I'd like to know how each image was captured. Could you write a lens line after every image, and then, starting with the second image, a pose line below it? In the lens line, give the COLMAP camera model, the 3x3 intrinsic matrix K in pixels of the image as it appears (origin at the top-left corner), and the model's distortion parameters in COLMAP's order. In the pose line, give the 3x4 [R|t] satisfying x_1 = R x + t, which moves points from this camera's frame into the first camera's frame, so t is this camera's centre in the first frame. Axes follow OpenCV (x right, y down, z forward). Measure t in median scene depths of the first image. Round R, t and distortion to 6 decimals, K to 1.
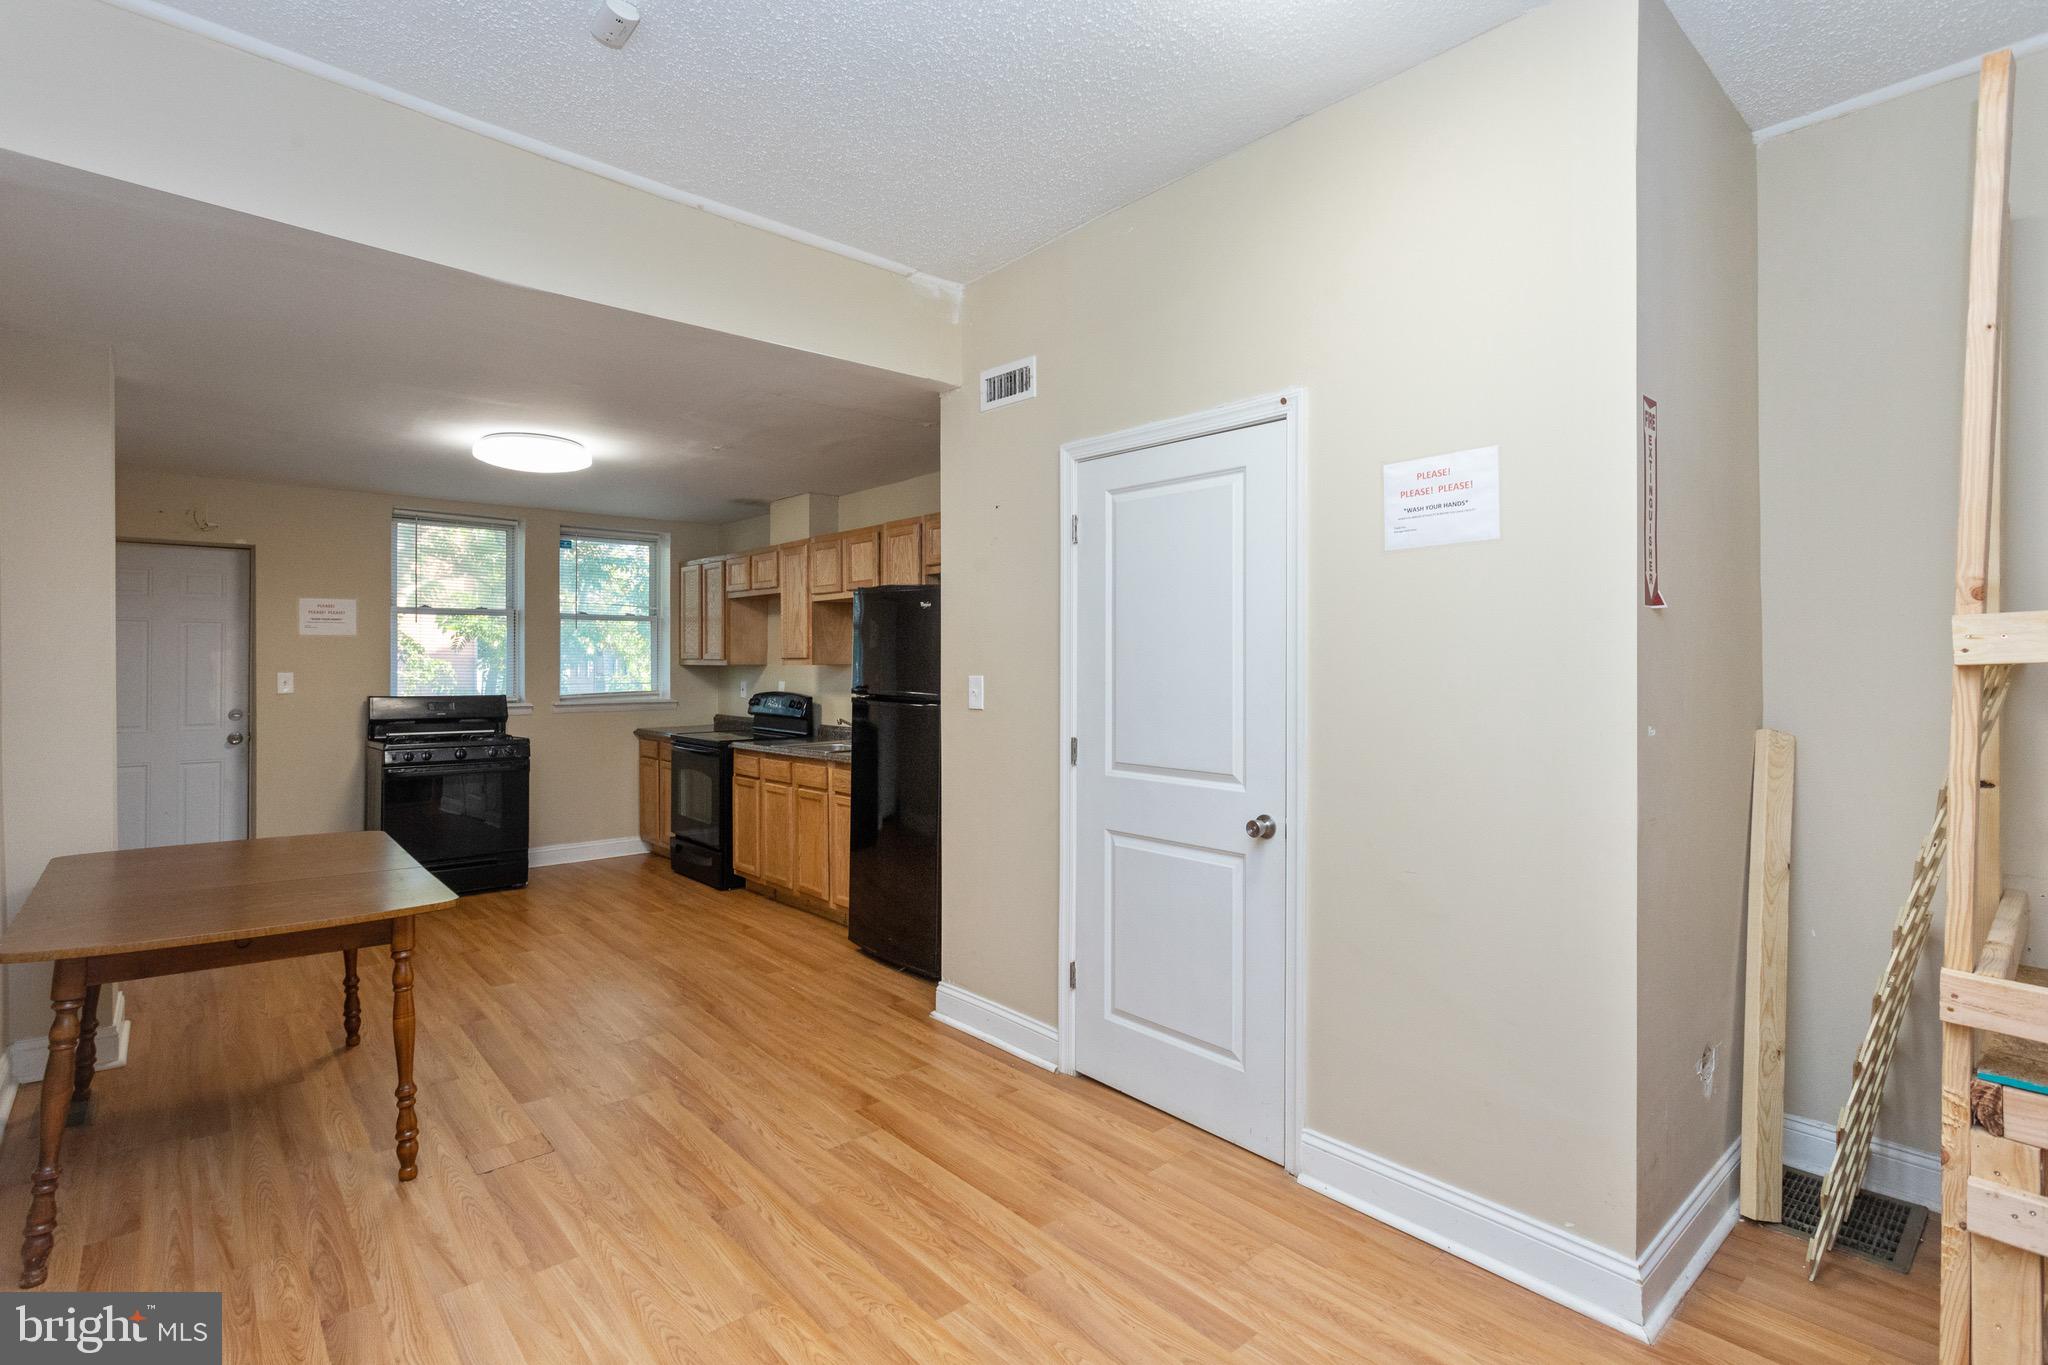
lens RADIAL K [[973.5, 0, 1022.2], [0, 973.5, 650.6], [0, 0, 1]] dist [0.001262, 0.000324]
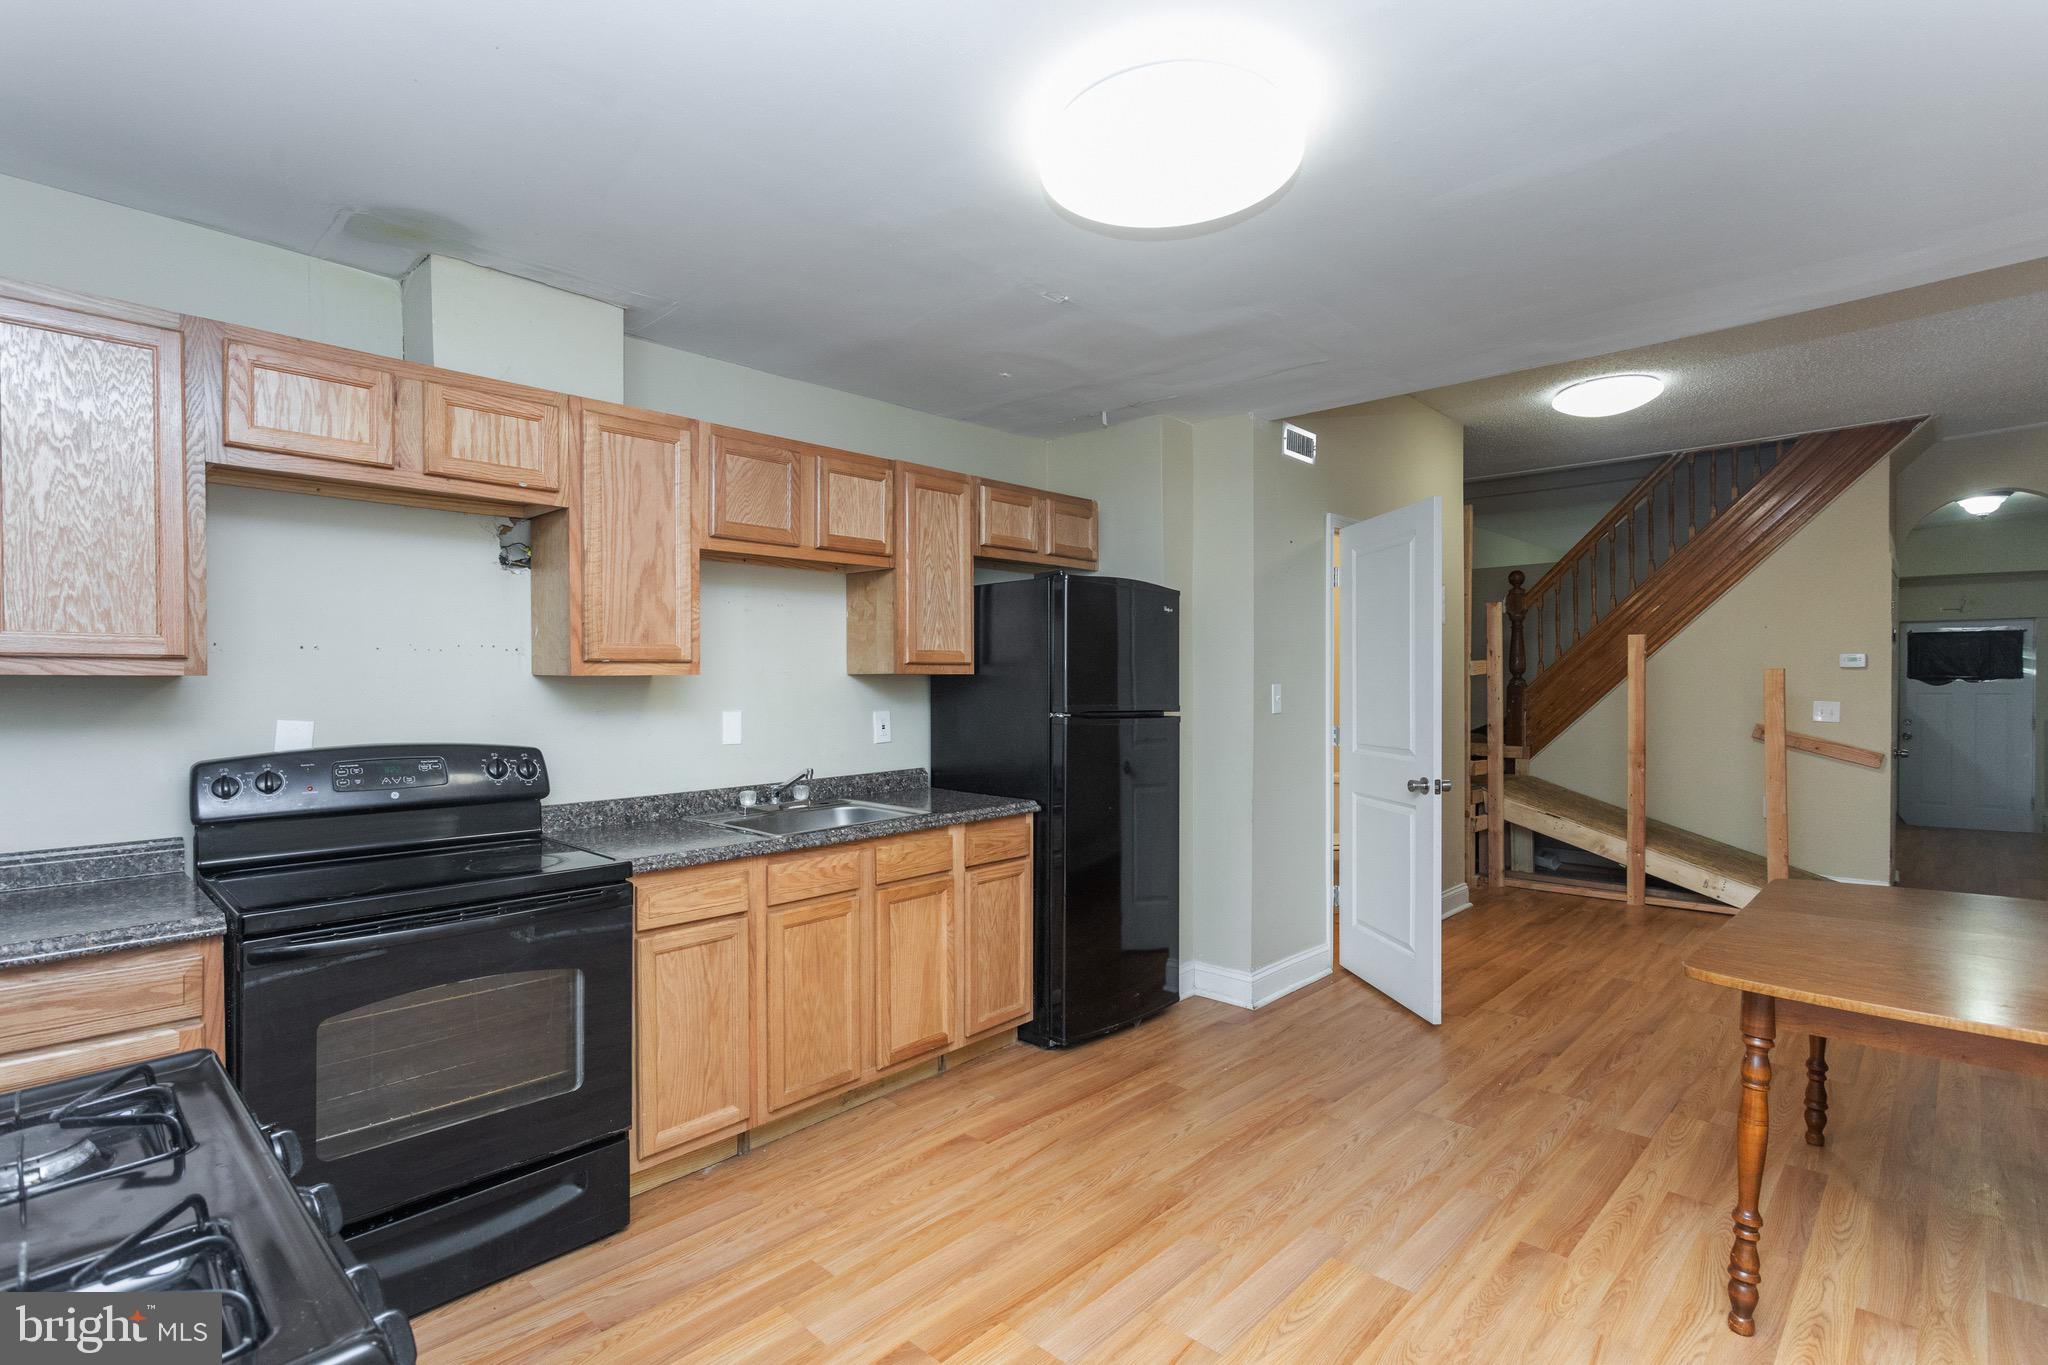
lens RADIAL K [[961.4, 0, 1024.0], [0, 961.4, 682.5], [0, 0, 1]] dist [0.004987, 0.000467]
pose [[-0.077623, 0.000645, 0.996983, -0.719465], [-0.008637, 0.999962, -0.001319, 0.018150], [-0.996945, -0.008714, -0.077614, 0.866352]]
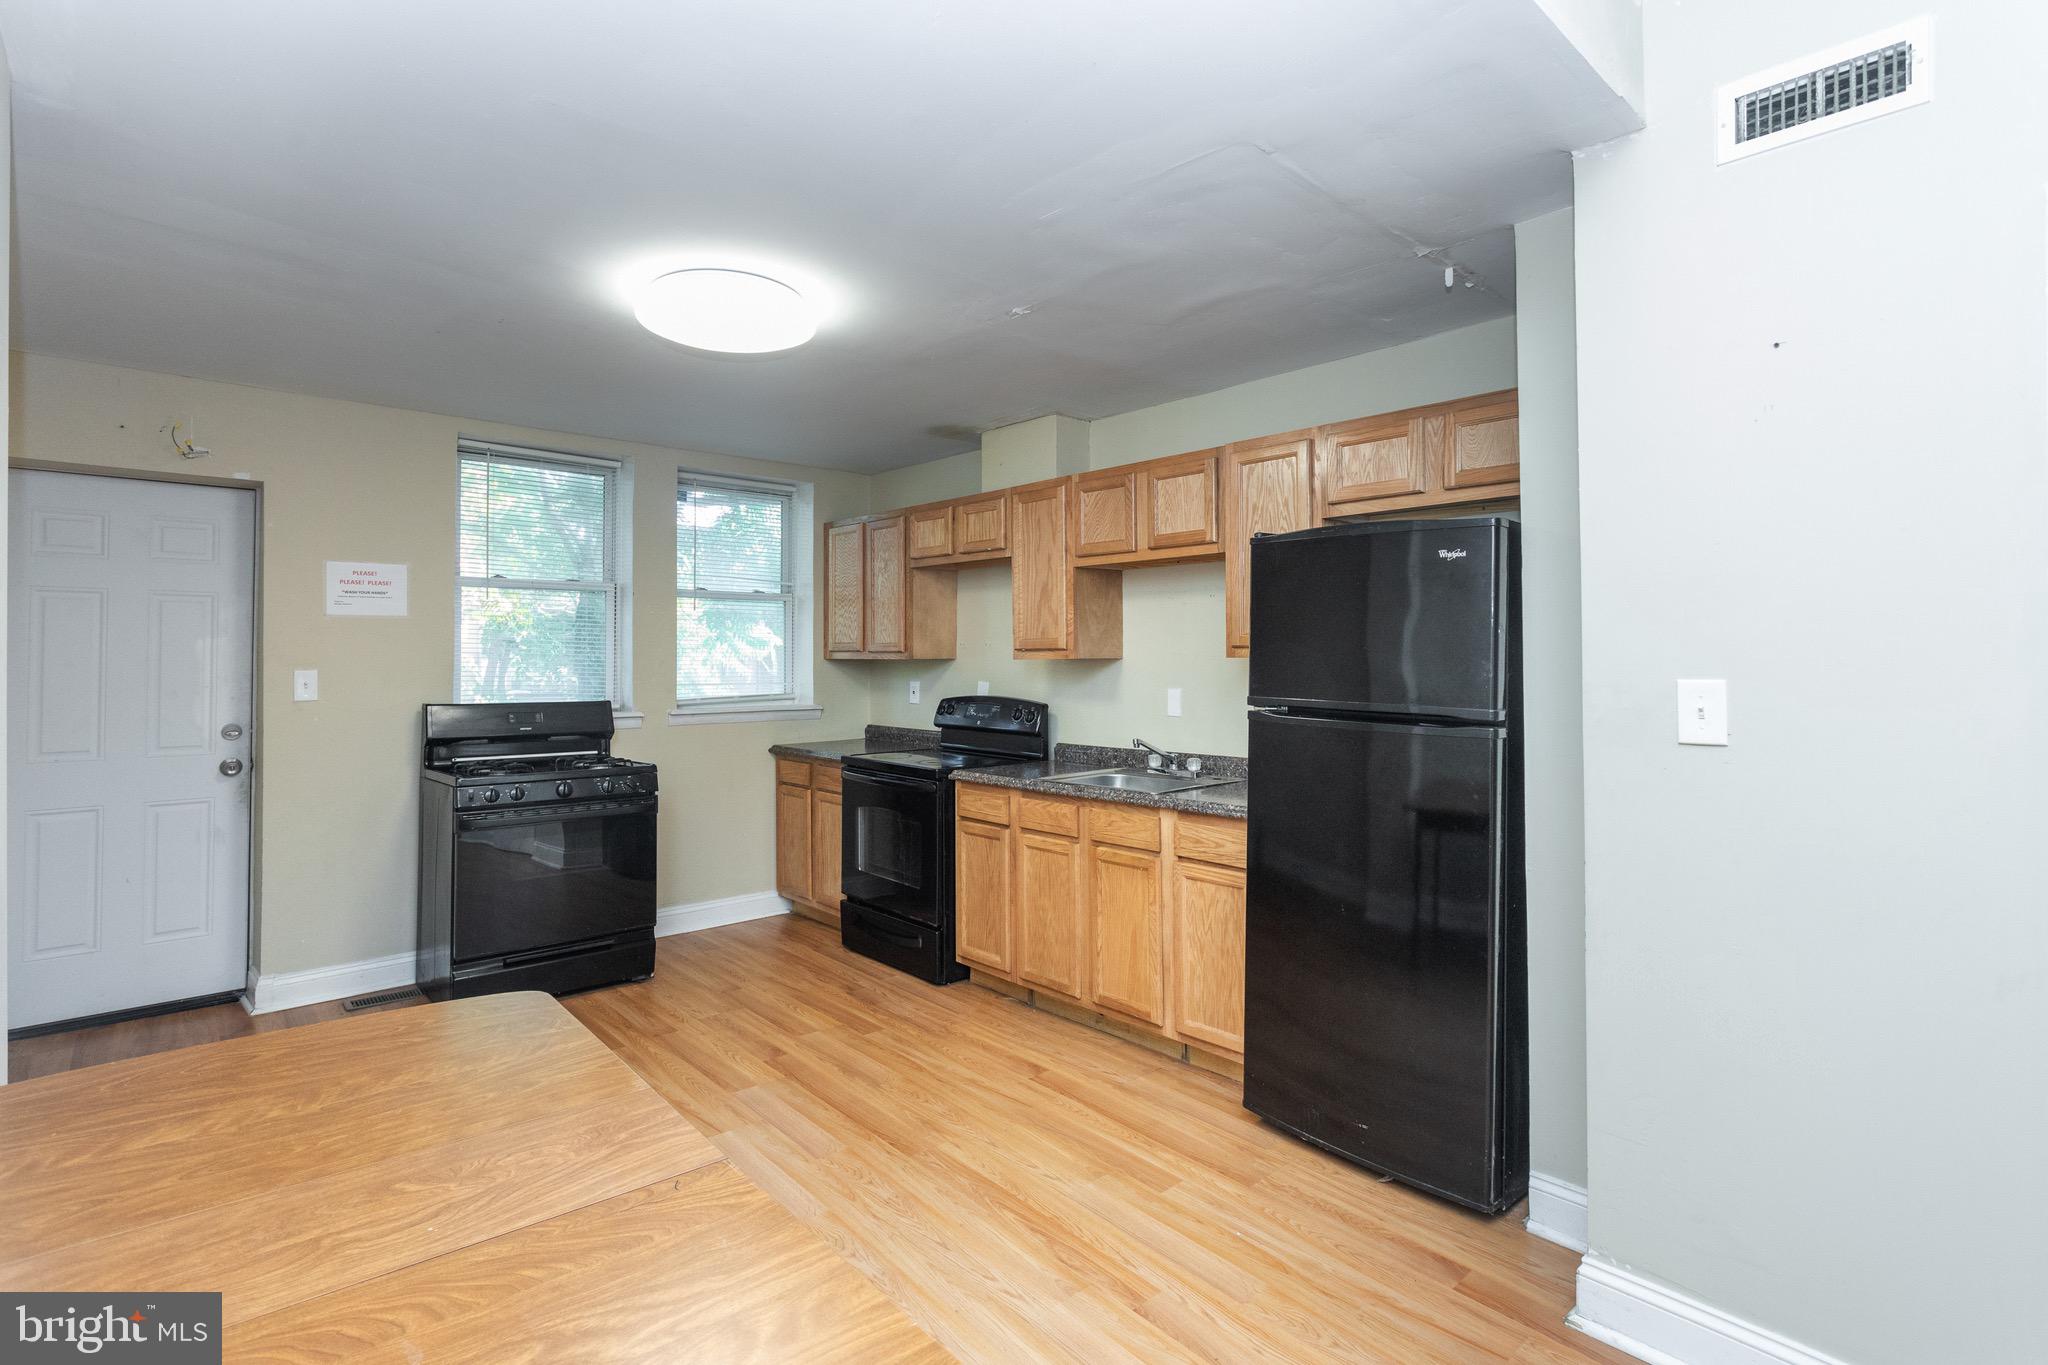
lens RADIAL K [[983.8, 0, 1025.8], [0, 983.8, 635.5], [0, 0, 1]] dist [-0.000320, 0.000014]
pose [[0.999954, 0.000022, 0.009632, -0.254755], [0.000064, 0.999960, -0.008898, 0.004412], [-0.009632, 0.008898, 0.999914, 0.301534]]
